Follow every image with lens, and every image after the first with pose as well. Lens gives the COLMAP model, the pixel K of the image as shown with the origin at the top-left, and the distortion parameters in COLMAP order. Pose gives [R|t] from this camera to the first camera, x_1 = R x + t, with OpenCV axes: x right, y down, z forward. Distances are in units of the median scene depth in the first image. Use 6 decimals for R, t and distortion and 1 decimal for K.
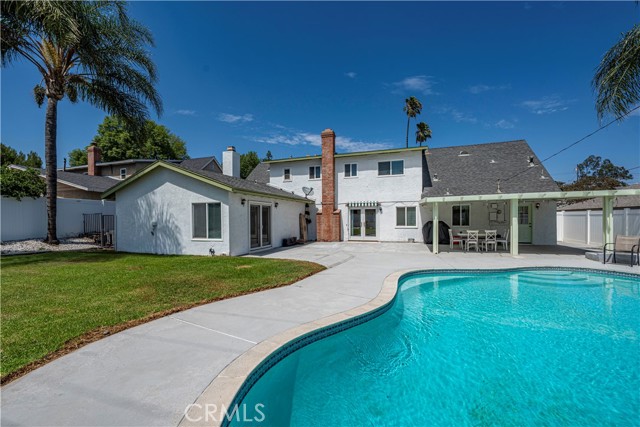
lens RADIAL K [[259.8, 0, 326.0], [0, 259.8, 221.7], [0, 0, 1]] dist [-0.000447, -0.000127]
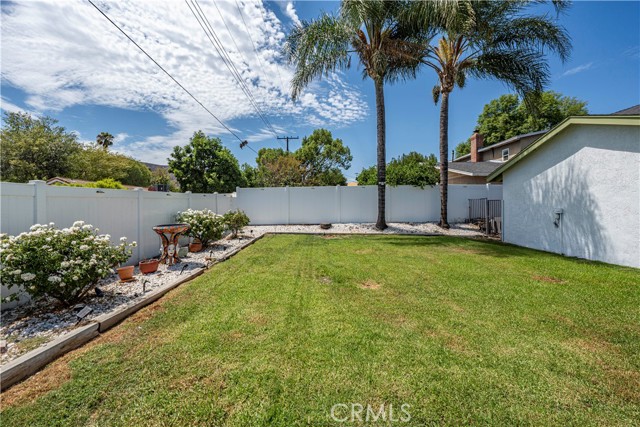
lens RADIAL K [[258.5, 0, 302.7], [0, 258.5, 204.1], [0, 0, 1]] dist [-0.000159, -0.000007]
pose [[0.258301, -0.003447, -0.966058, -0.121536], [-0.010639, 0.999923, -0.006413, 0.000484], [0.966006, 0.011935, 0.258244, 0.111030]]
